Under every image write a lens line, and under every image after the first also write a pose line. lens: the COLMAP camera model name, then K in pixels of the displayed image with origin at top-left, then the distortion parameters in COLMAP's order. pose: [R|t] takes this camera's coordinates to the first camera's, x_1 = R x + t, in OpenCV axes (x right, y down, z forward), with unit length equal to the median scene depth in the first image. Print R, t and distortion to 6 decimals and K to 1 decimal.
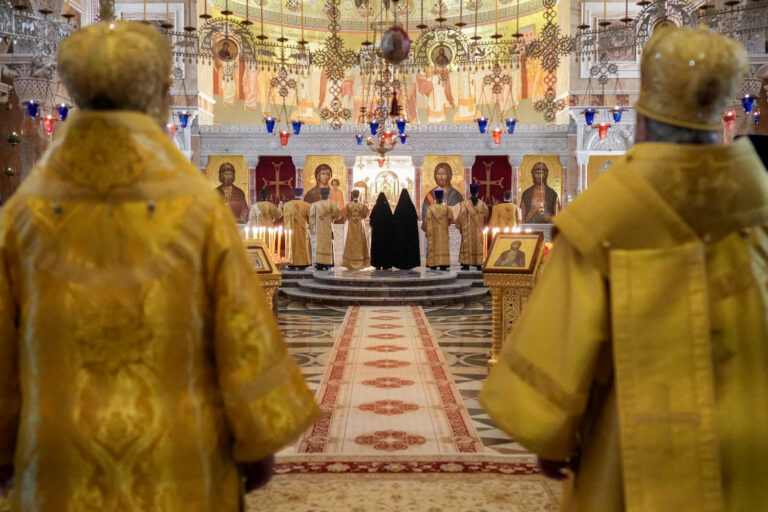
lens RADIAL K [[707.7, 0, 369.2], [0, 707.7, 256.9], [0, 0, 1]] dist [0.040568, 0.000000]
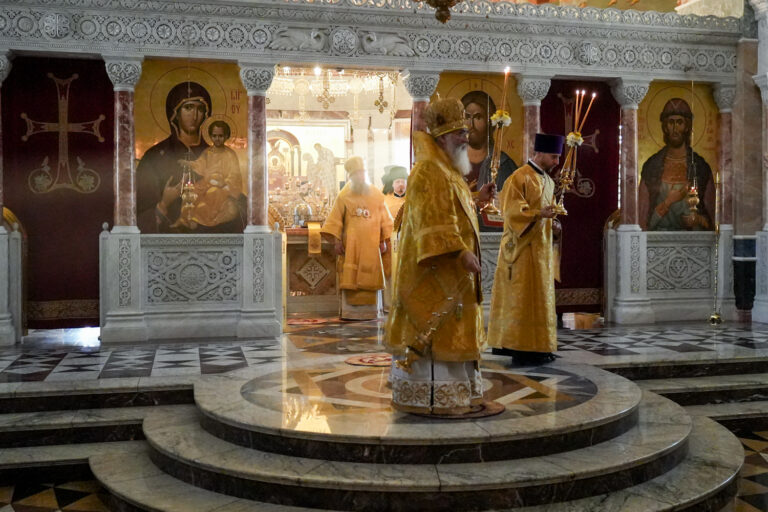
lens RADIAL K [[989.4, 0, 471.5], [0, 989.4, 223.1], [0, 0, 1]] dist [0.011368, 0.000000]
pose [[0.960103, -0.001250, 0.279643, -0.162202], [0.016540, 0.998493, -0.052323, -0.050801], [-0.279156, 0.054861, 0.958677, 1.030322]]
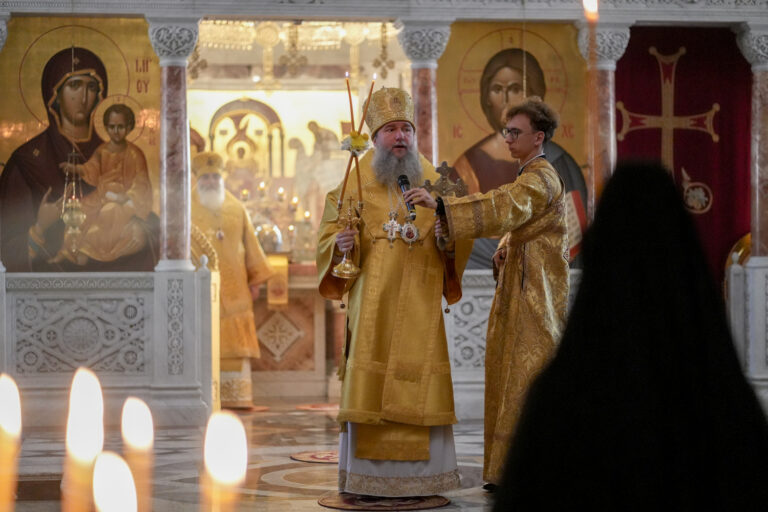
lens RADIAL K [[1928.5, 0, 381.5], [0, 1928.5, 254.0], [0, 0, 1]] dist [0.001114, 0.000000]
pose [[0.990805, -0.004080, 0.135239, -0.116437], [0.011628, 0.998415, -0.055072, -0.029687], [-0.134800, 0.056138, 0.989281, 0.647497]]
